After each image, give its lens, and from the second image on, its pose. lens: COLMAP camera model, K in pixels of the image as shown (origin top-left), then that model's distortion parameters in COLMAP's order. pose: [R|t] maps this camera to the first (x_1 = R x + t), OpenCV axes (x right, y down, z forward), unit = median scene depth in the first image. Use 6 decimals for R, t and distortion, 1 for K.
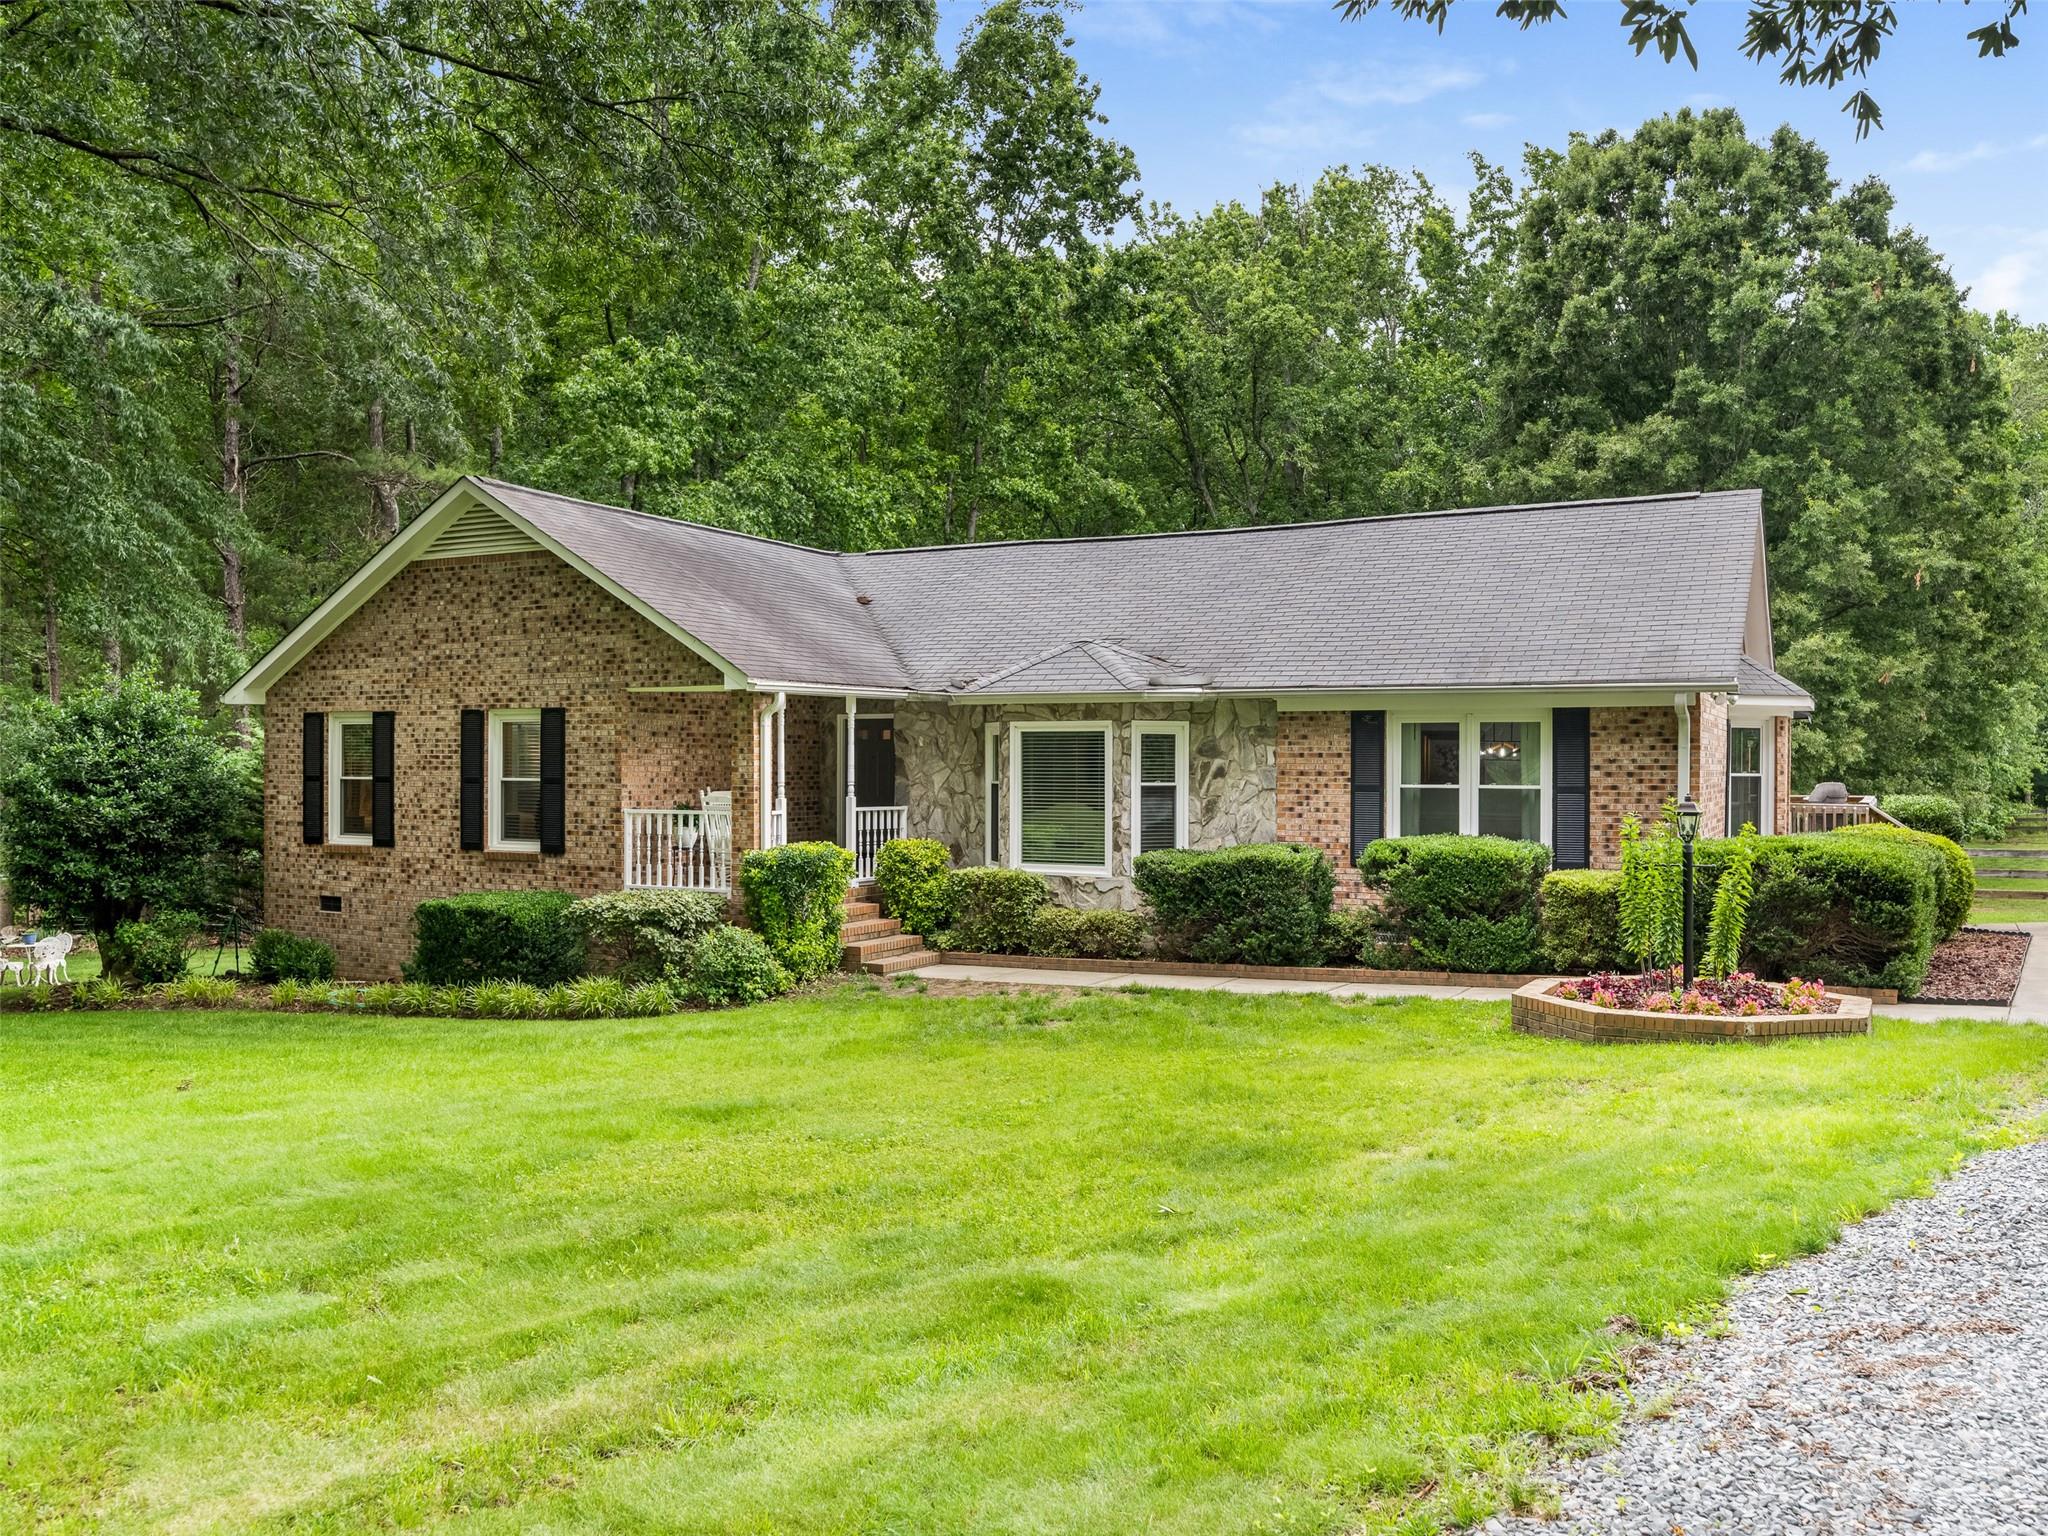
lens RADIAL K [[1643.8, 0, 980.0], [0, 1643.8, 782.6], [0, 0, 1]] dist [-0.031963, 0.029252]
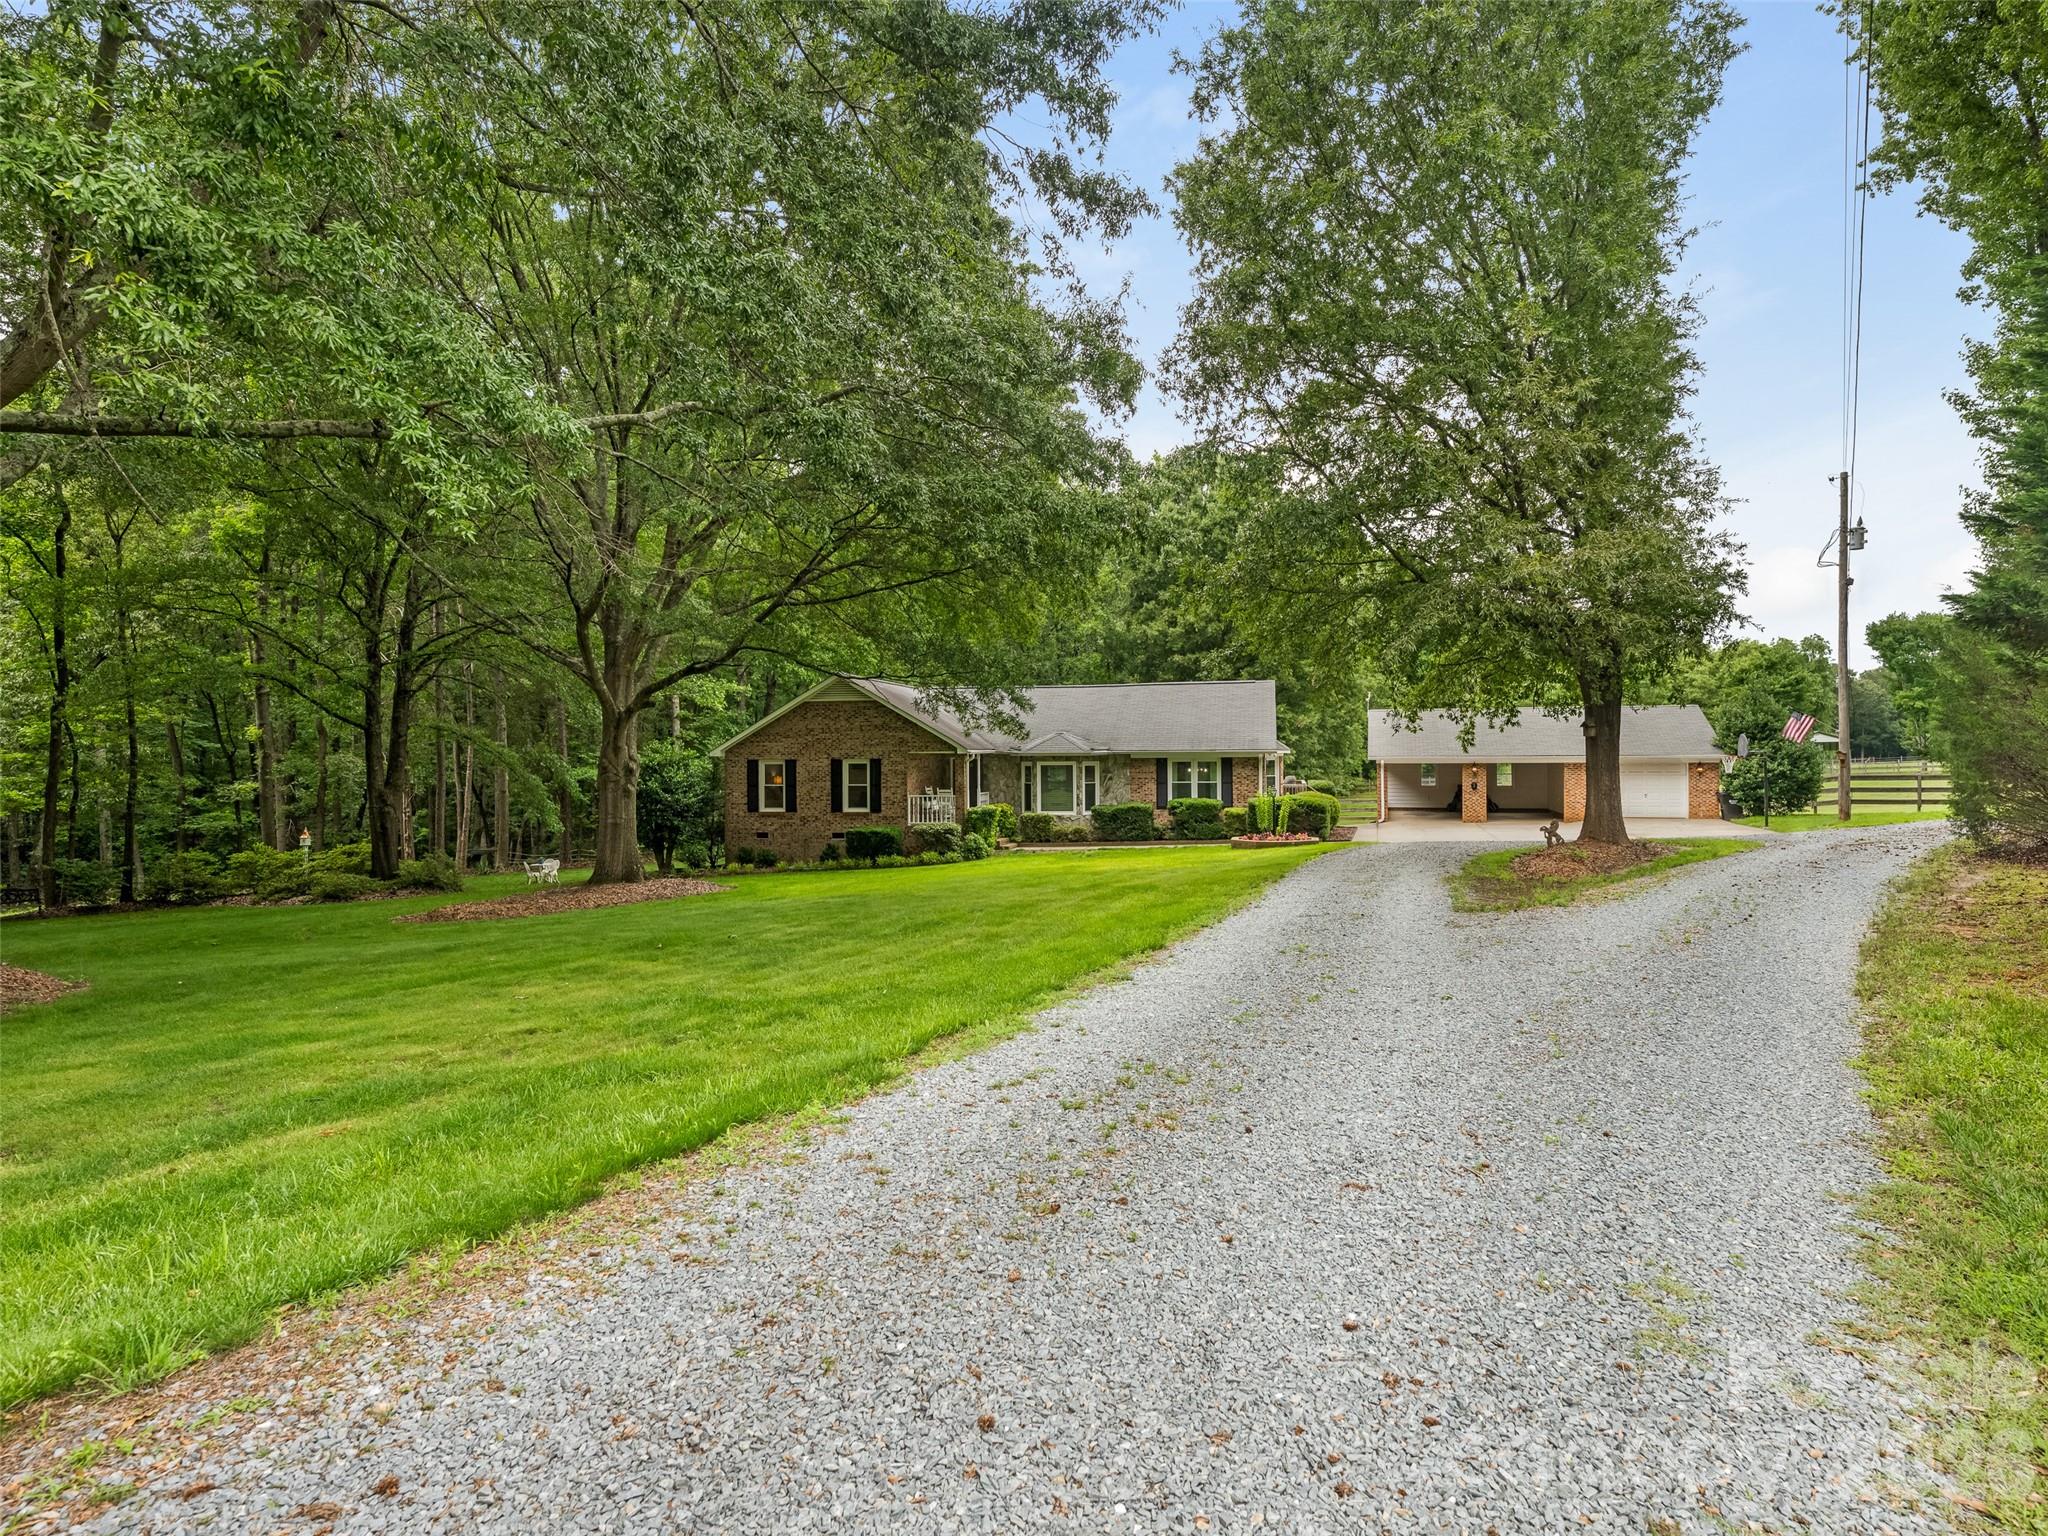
lens RADIAL K [[1137.7, 0, 1008.5], [0, 1137.7, 767.0], [0, 0, 1]] dist [0.002482, 0.002466]
pose [[0.963909, -0.014758, 0.265823, -0.572389], [0.015140, 0.999885, 0.000615, -0.030872], [-0.265802, 0.003432, 0.964022, -0.918981]]
